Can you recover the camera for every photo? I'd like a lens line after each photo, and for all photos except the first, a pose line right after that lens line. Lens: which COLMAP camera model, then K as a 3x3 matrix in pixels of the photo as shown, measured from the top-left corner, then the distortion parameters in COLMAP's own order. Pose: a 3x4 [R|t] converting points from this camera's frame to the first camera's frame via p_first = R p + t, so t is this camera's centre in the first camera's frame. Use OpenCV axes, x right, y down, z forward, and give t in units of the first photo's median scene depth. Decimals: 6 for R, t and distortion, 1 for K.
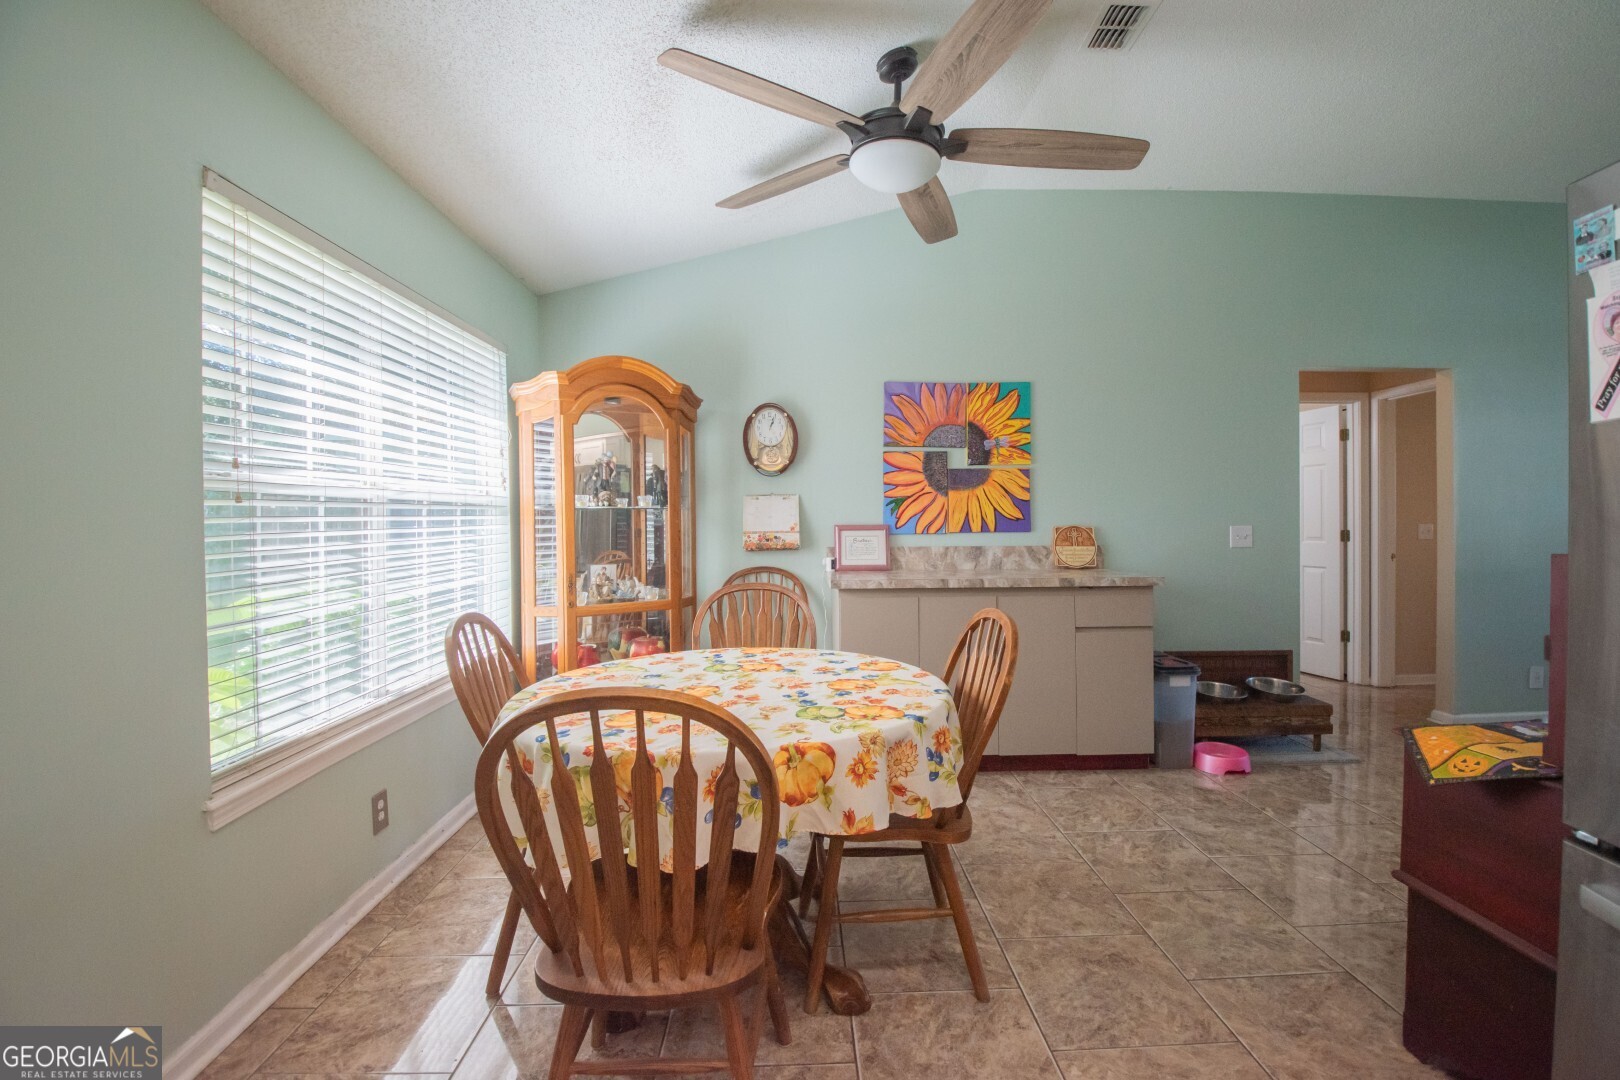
lens RADIAL K [[716.2, 0, 810.1], [0, 716.2, 529.2], [0, 0, 1]] dist [-0.006011, -0.013002]
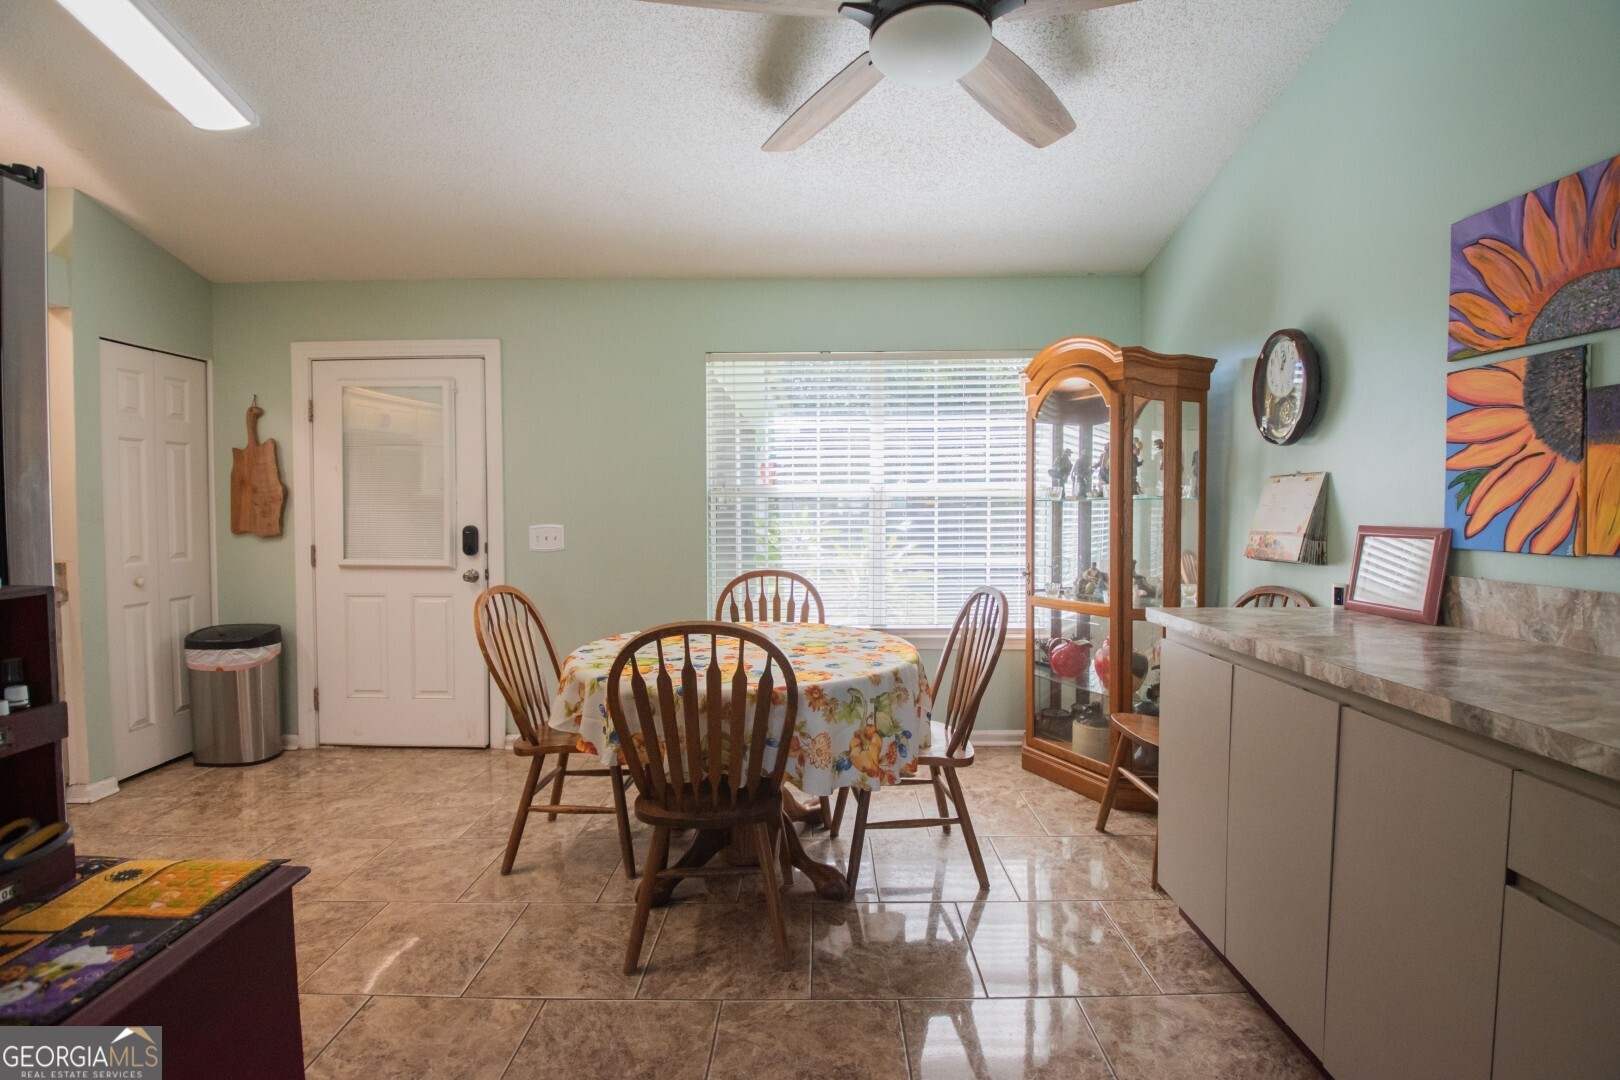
lens RADIAL K [[716.2, 0, 817.4], [0, 716.2, 529.9], [0, 0, 1]] dist [-0.006011, -0.013002]
pose [[-0.025817, 0.036464, -0.999001, 0.593244], [-0.011124, 0.999262, 0.036761, -0.018102], [0.999605, 0.012062, -0.025392, 0.606714]]
